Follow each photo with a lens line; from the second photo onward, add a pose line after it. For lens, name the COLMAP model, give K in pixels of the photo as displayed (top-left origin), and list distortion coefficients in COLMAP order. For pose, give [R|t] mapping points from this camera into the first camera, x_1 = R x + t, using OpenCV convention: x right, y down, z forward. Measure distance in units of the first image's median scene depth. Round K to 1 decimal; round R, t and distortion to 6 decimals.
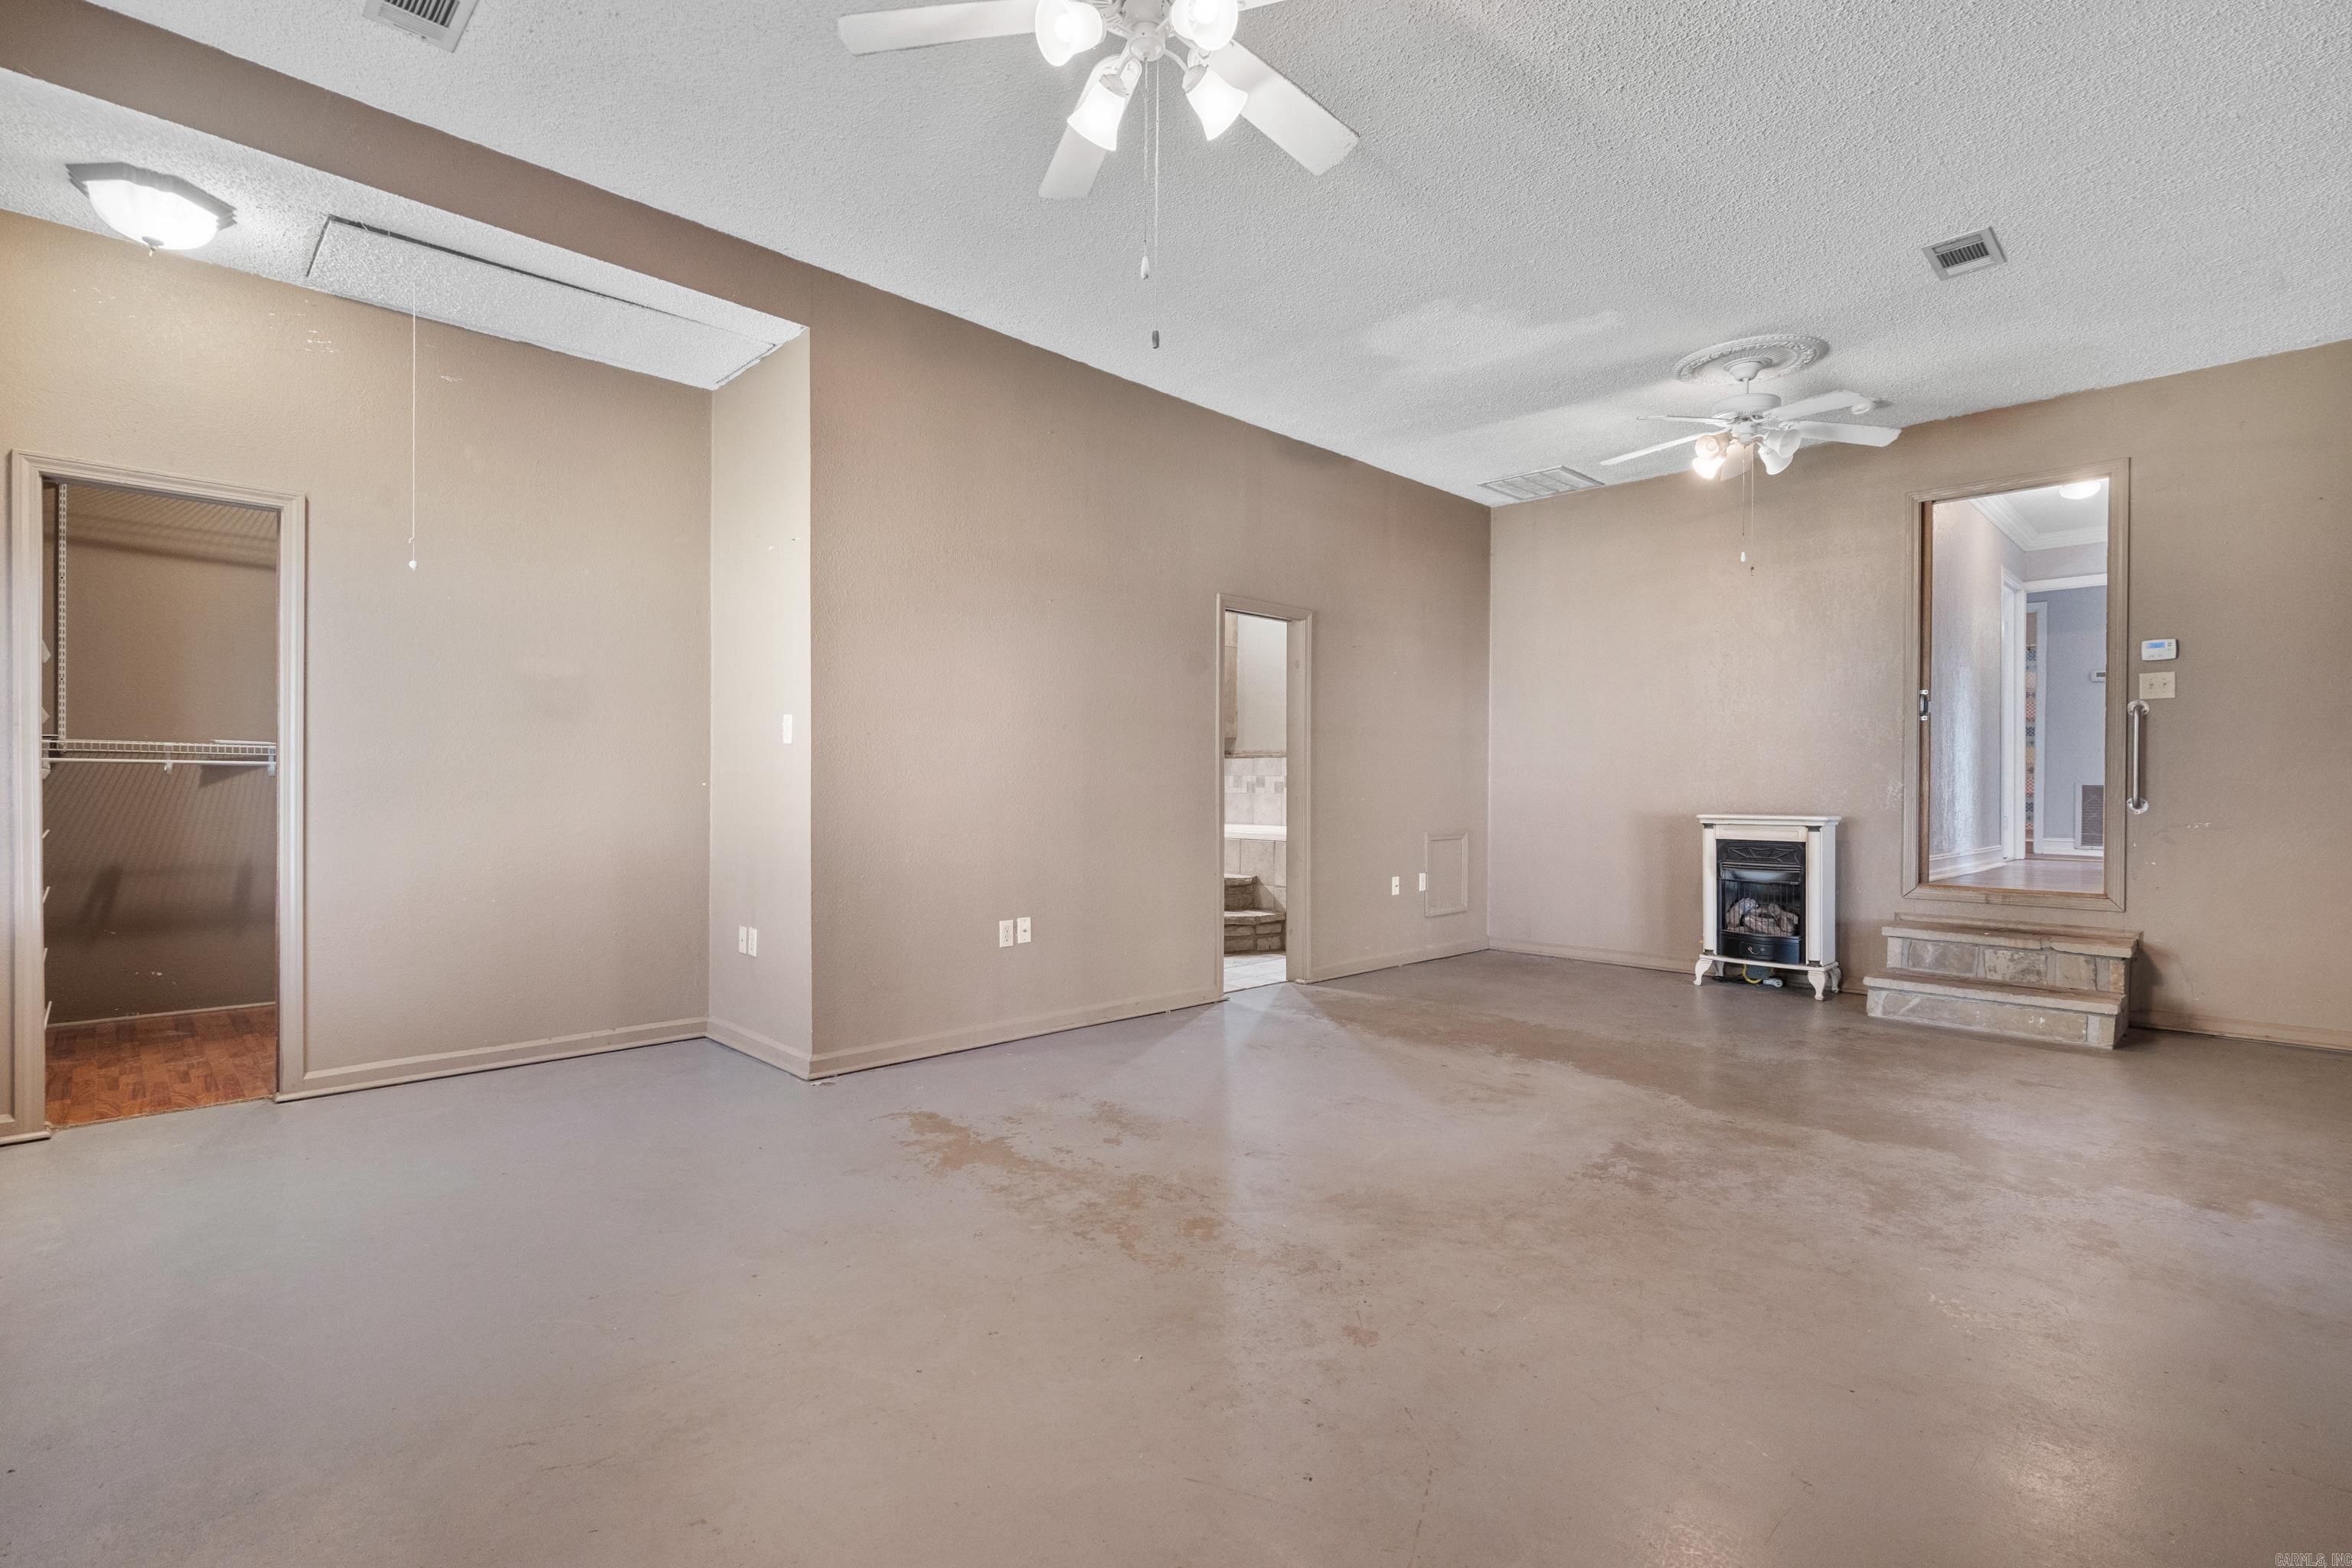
lens RADIAL K [[1073.8, 0, 1176.9], [0, 1073.8, 787.9], [0, 0, 1]] dist [0.000224, -0.000733]
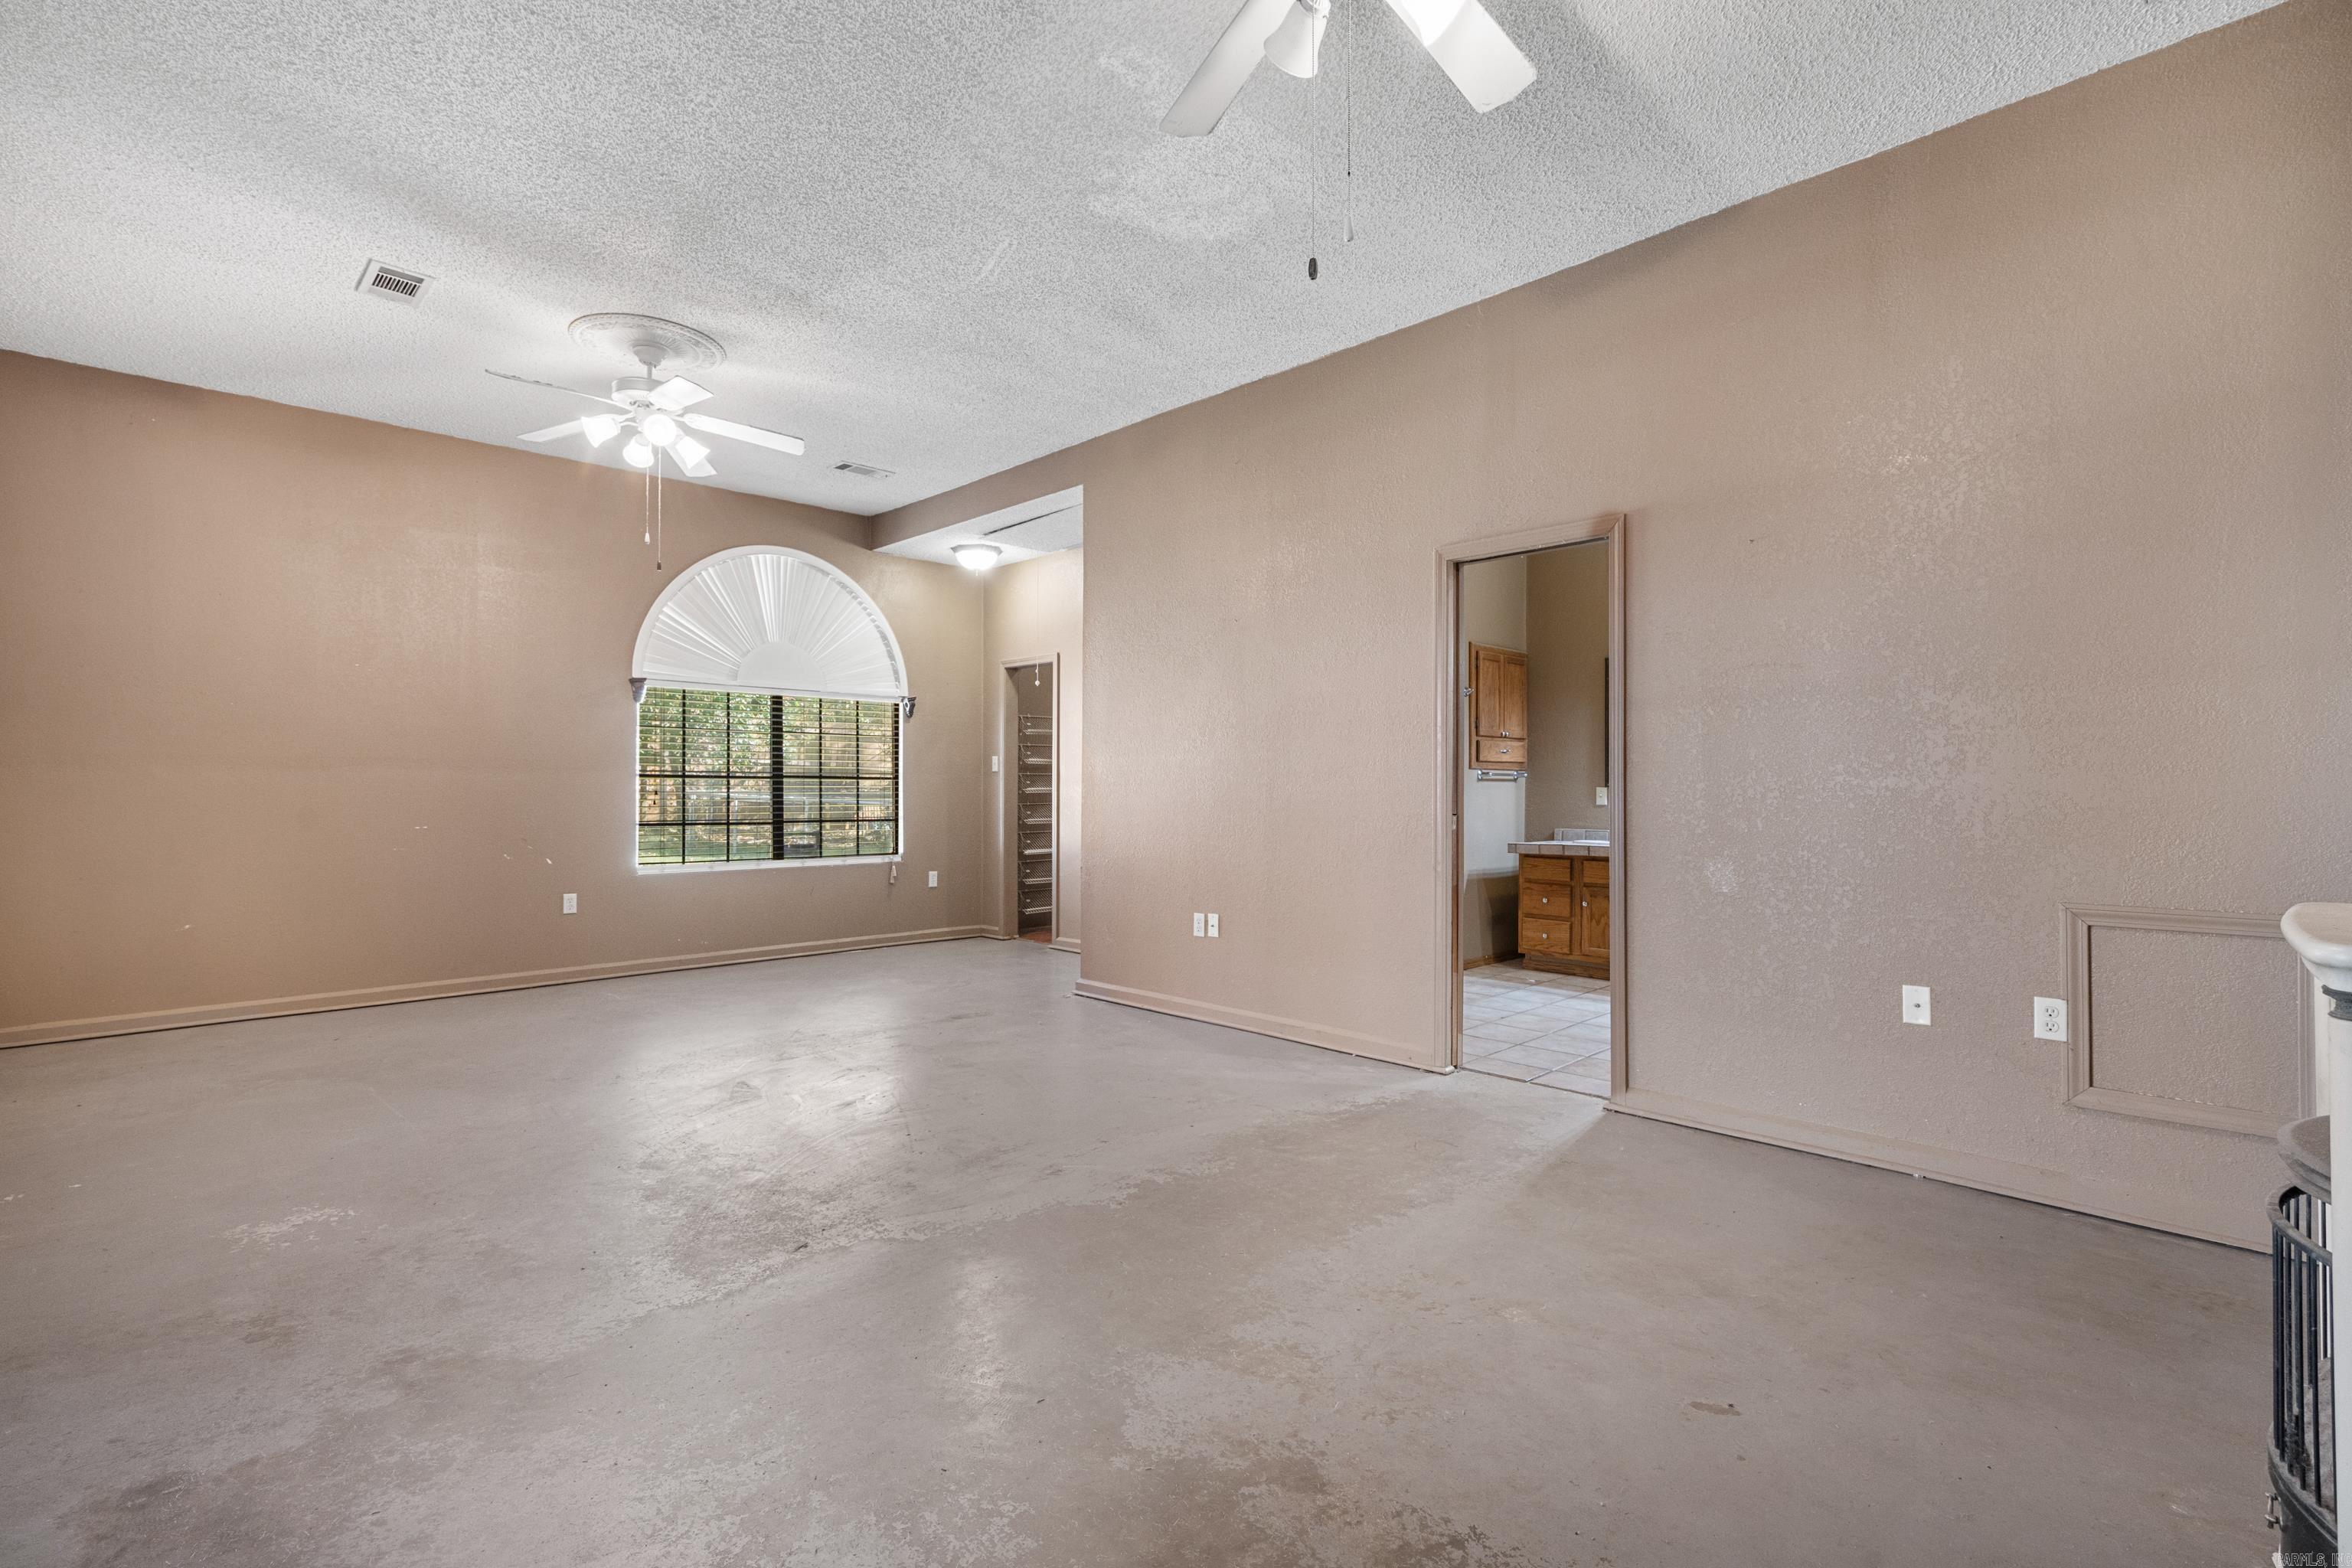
lens RADIAL K [[1073.8, 0, 1187.6], [0, 1073.8, 775.2], [0, 0, 1]] dist [0.000224, -0.000733]
pose [[0.006847, -0.021881, -0.999737, 0.893119], [-0.003724, 0.999753, -0.021907, 0.001986], [0.999970, 0.003874, 0.006764, 0.893322]]
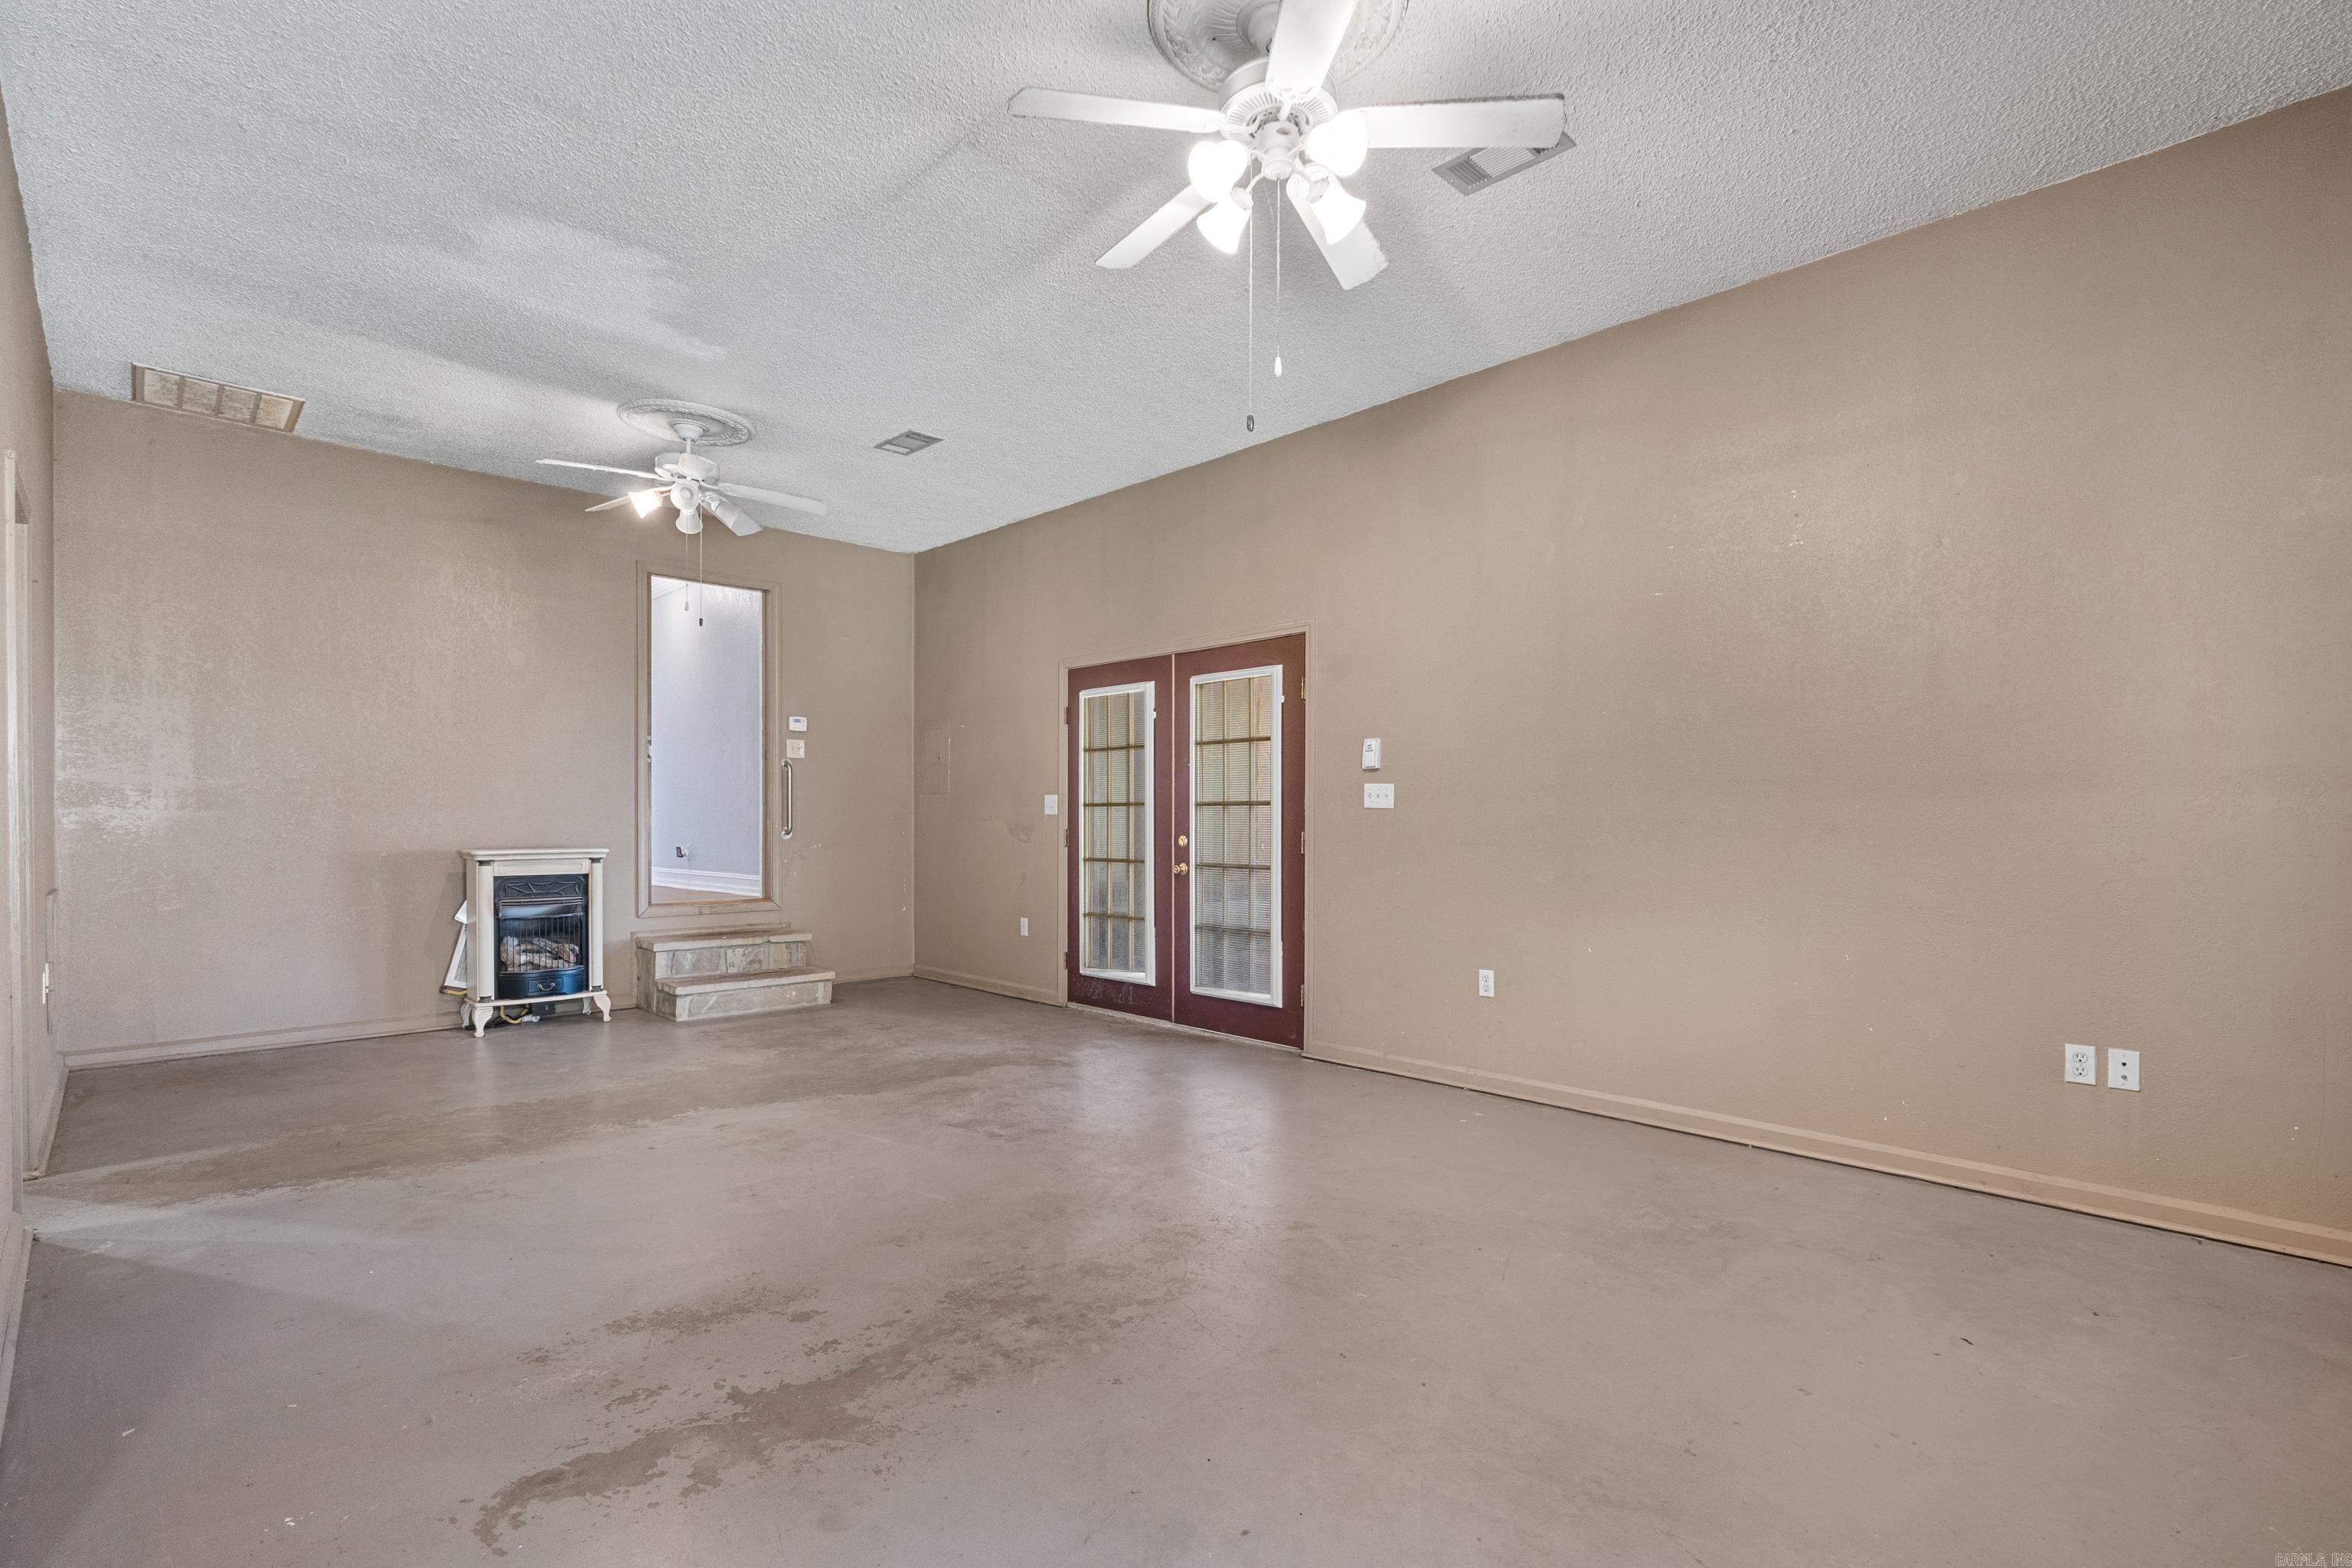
lens RADIAL K [[1073.8, 0, 1166.1], [0, 1073.8, 827.0], [0, 0, 1]] dist [0.000224, -0.000733]
pose [[0.020032, -0.010822, 0.999741, -0.509733], [-0.002063, 0.999939, 0.010866, -0.008102], [-0.999797, -0.002281, 0.020008, 0.482521]]
